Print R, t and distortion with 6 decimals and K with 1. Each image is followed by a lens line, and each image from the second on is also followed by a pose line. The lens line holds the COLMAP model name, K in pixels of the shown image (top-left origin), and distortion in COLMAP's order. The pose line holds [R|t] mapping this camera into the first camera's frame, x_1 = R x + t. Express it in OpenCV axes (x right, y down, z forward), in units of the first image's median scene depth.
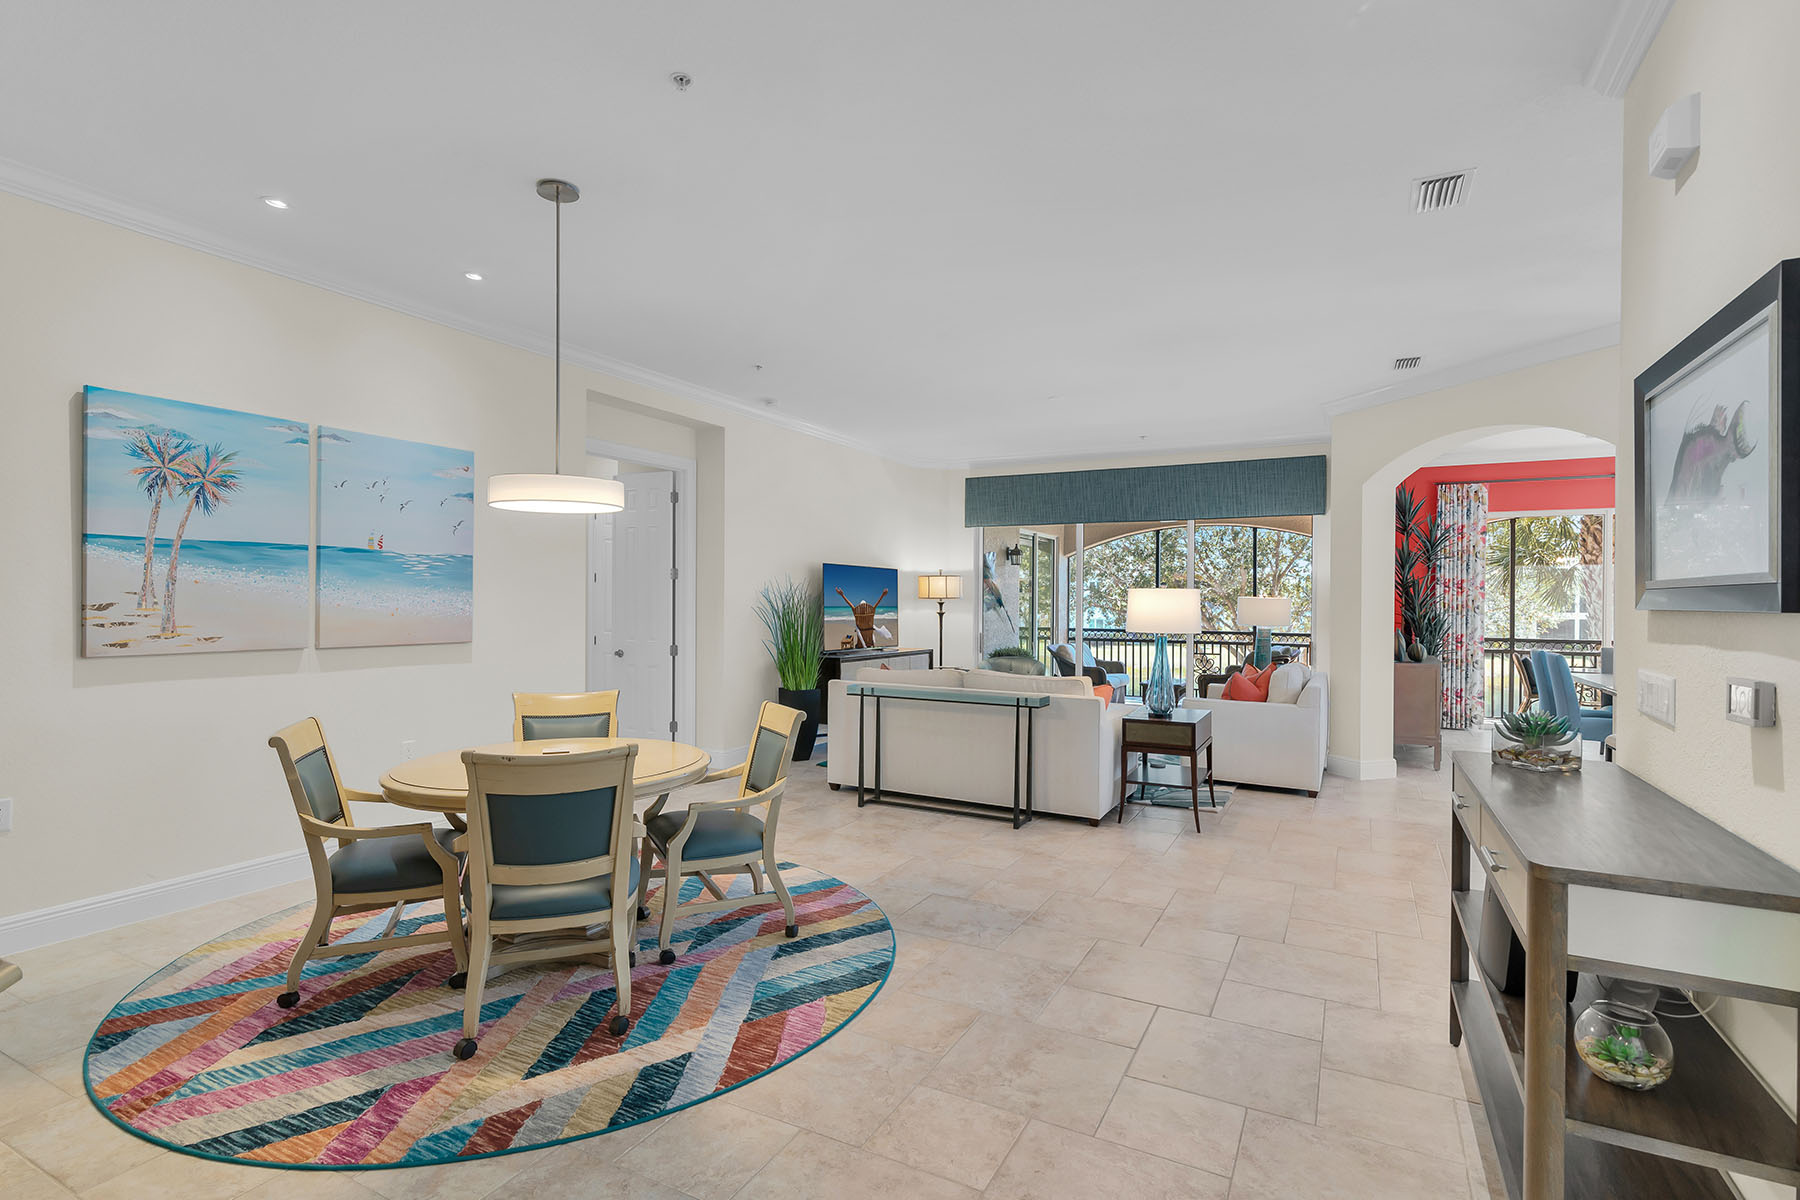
lens RADIAL K [[896.4, 0, 872.1], [0, 896.4, 594.6], [0, 0, 1]] dist [0.006462, 0.000618]
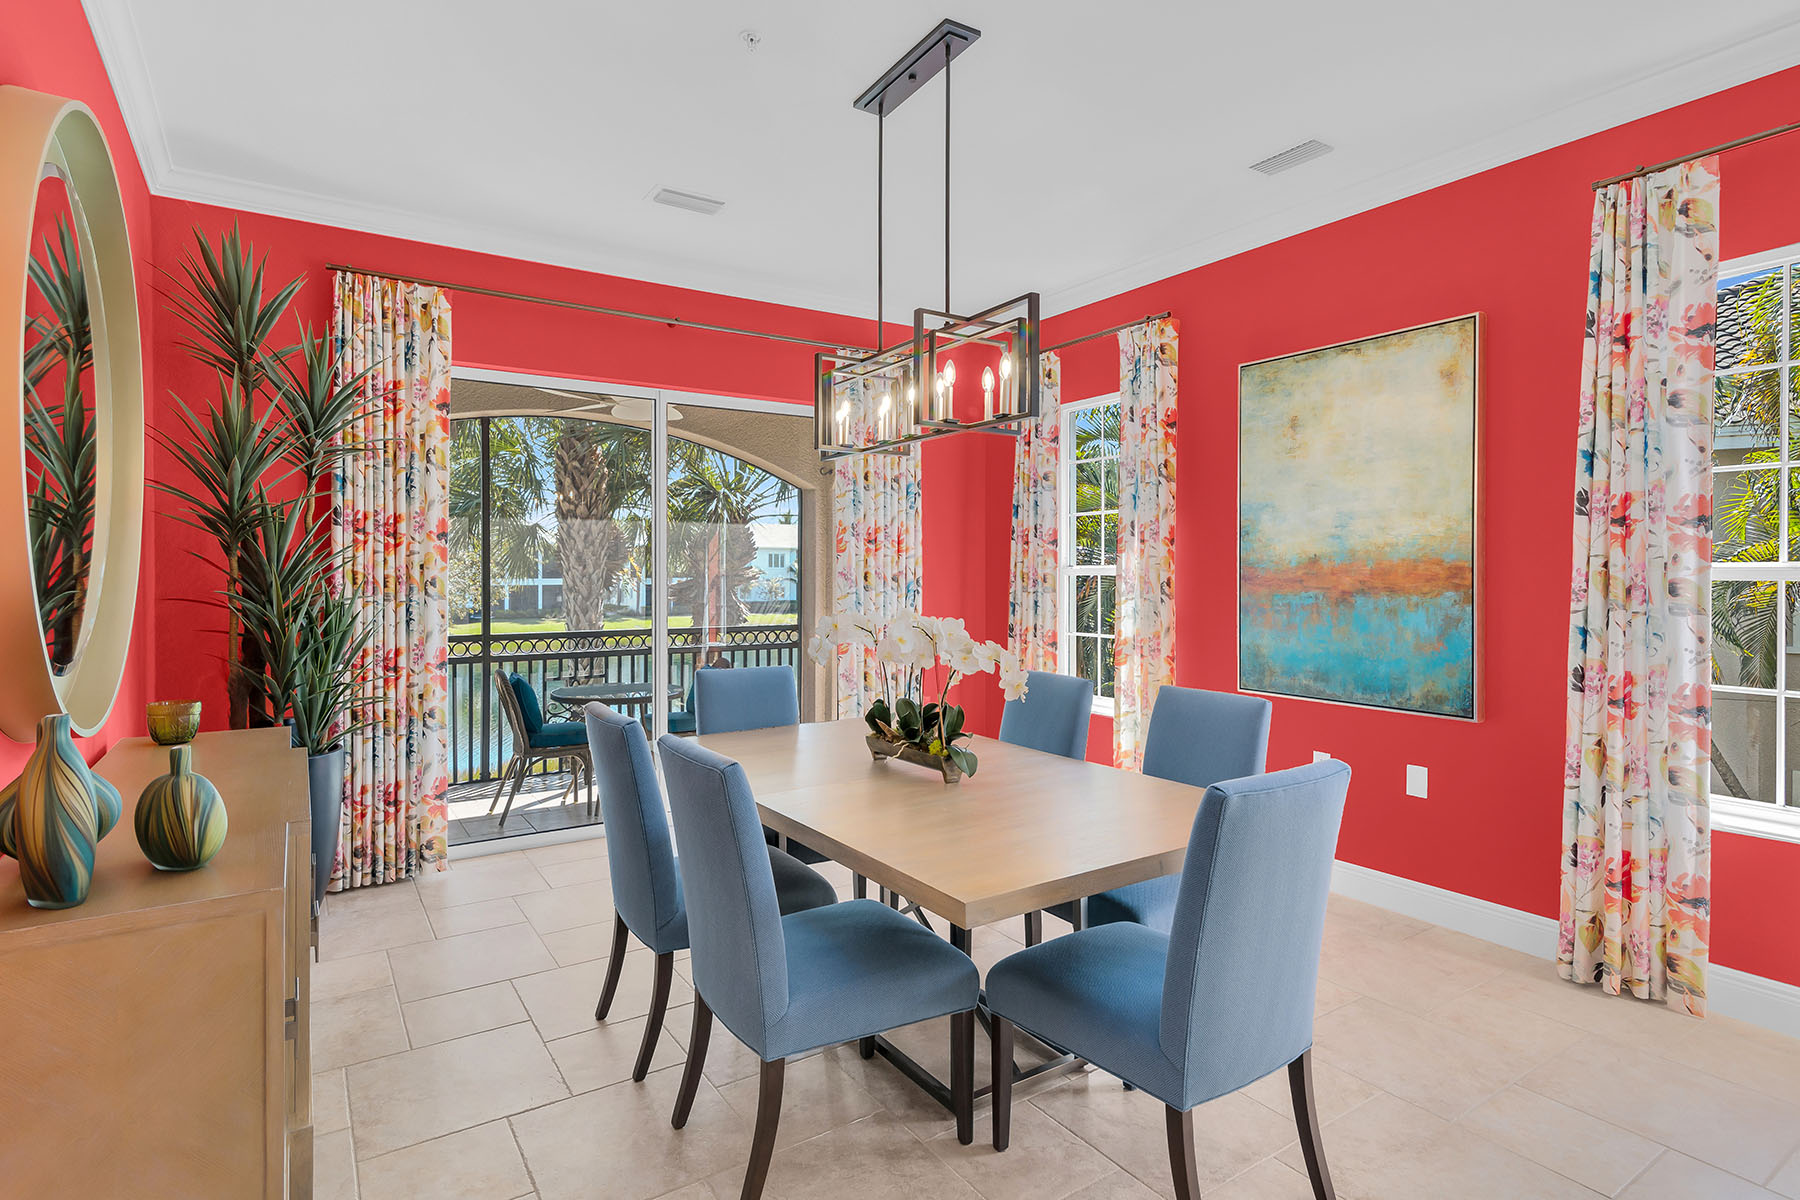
lens RADIAL K [[896.4, 0, 872.1], [0, 896.4, 594.6], [0, 0, 1]] dist [0.006462, 0.000618]
pose [[0.489860, -0.026702, 0.871392, 0.403358], [-0.005368, 0.999419, 0.033643, 0.005148], [-0.871784, -0.021158, 0.489433, 0.607626]]
